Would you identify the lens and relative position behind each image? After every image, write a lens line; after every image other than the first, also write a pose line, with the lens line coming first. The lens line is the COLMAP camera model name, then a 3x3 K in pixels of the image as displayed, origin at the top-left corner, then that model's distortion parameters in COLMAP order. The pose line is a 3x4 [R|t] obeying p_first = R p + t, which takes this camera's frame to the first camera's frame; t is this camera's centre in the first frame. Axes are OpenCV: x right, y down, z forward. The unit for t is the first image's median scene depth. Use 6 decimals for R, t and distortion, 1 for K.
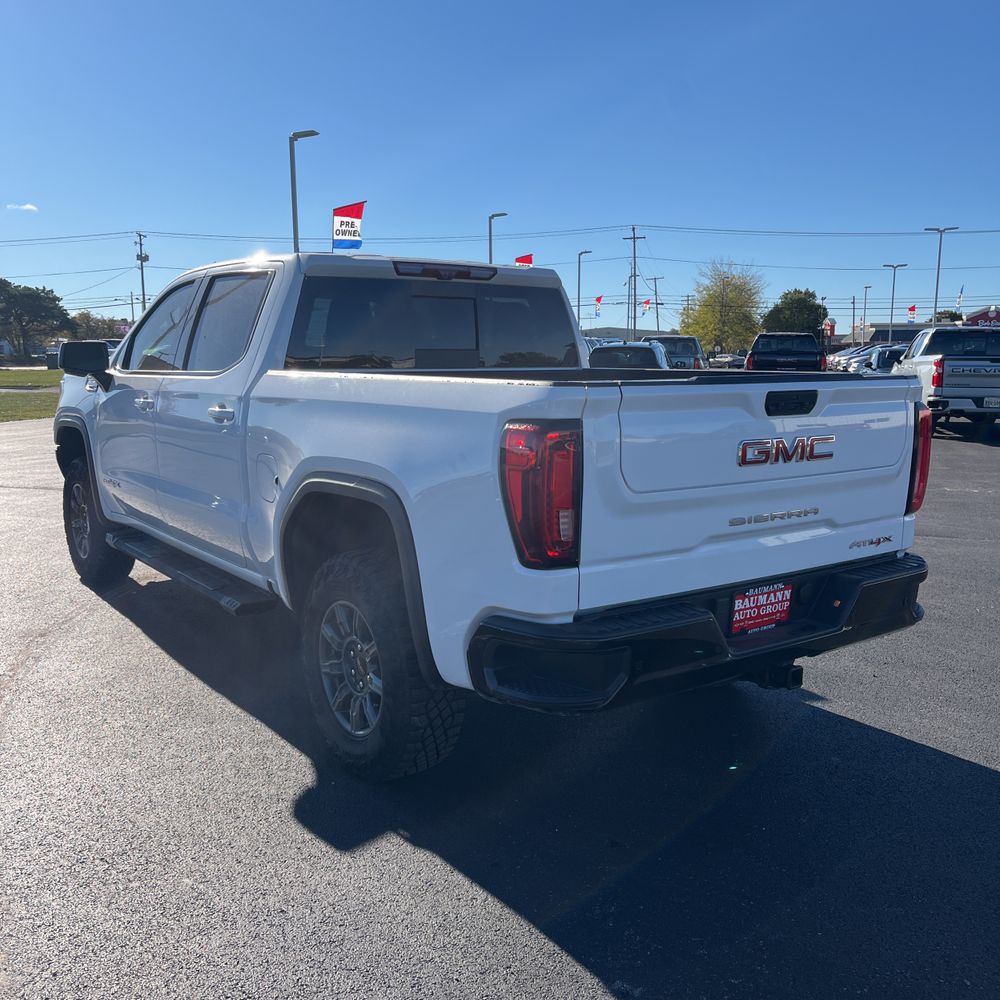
lens RADIAL K [[1013.5, 0, 490.2], [0, 1013.5, 498.0], [0, 0, 1]] dist [0.026341, 0.000000]
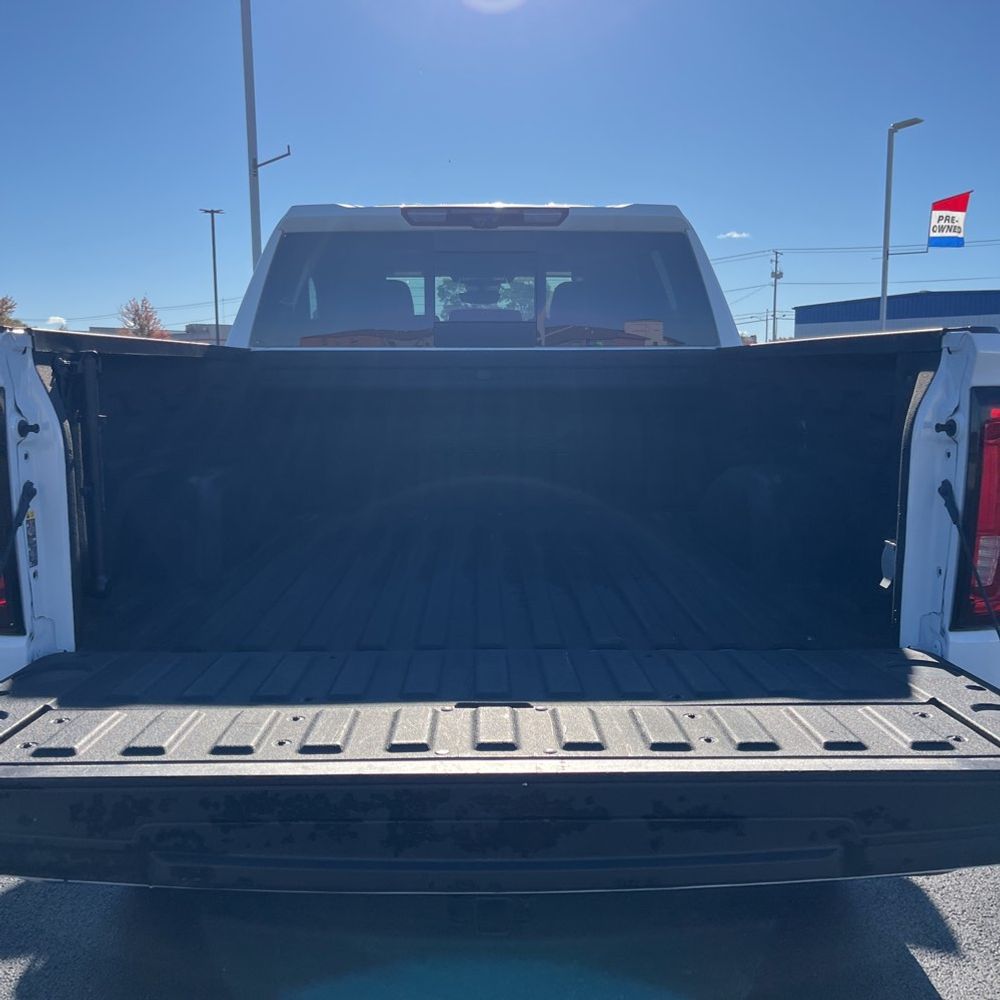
lens RADIAL K [[1013.5, 0, 497.5], [0, 1013.5, 502.9], [0, 0, 1]] dist [0.026341, 0.000000]
pose [[0.822709, 0.073215, -0.563729, 0.556535], [-0.079942, 0.996718, 0.012781, -0.034236], [0.562814, 0.034550, 0.825861, 0.555725]]
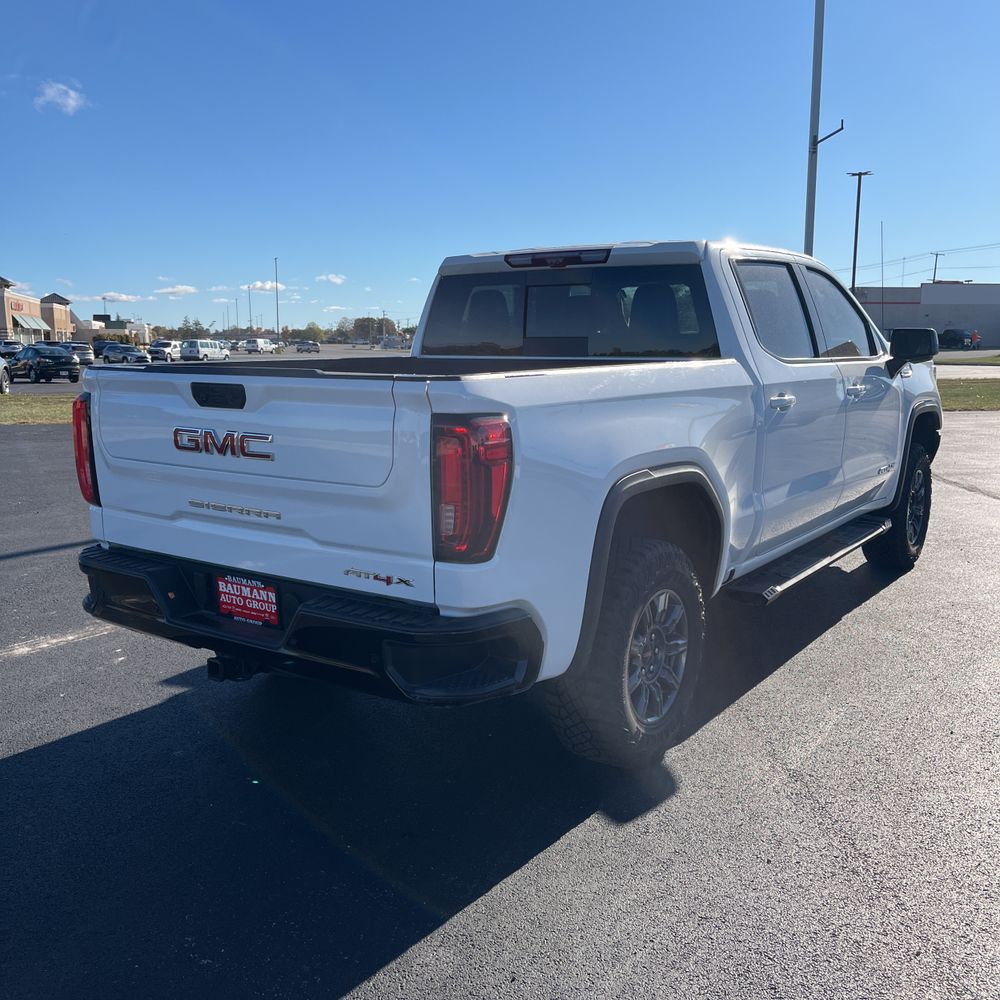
lens RADIAL K [[1013.5, 0, 494.1], [0, 1013.5, 502.7], [0, 0, 1]] dist [0.026341, 0.000000]
pose [[0.325727, 0.154226, -0.932800, 1.260618], [-0.131837, 0.984376, 0.116717, -0.134851], [0.936227, 0.084960, 0.340970, 0.873542]]
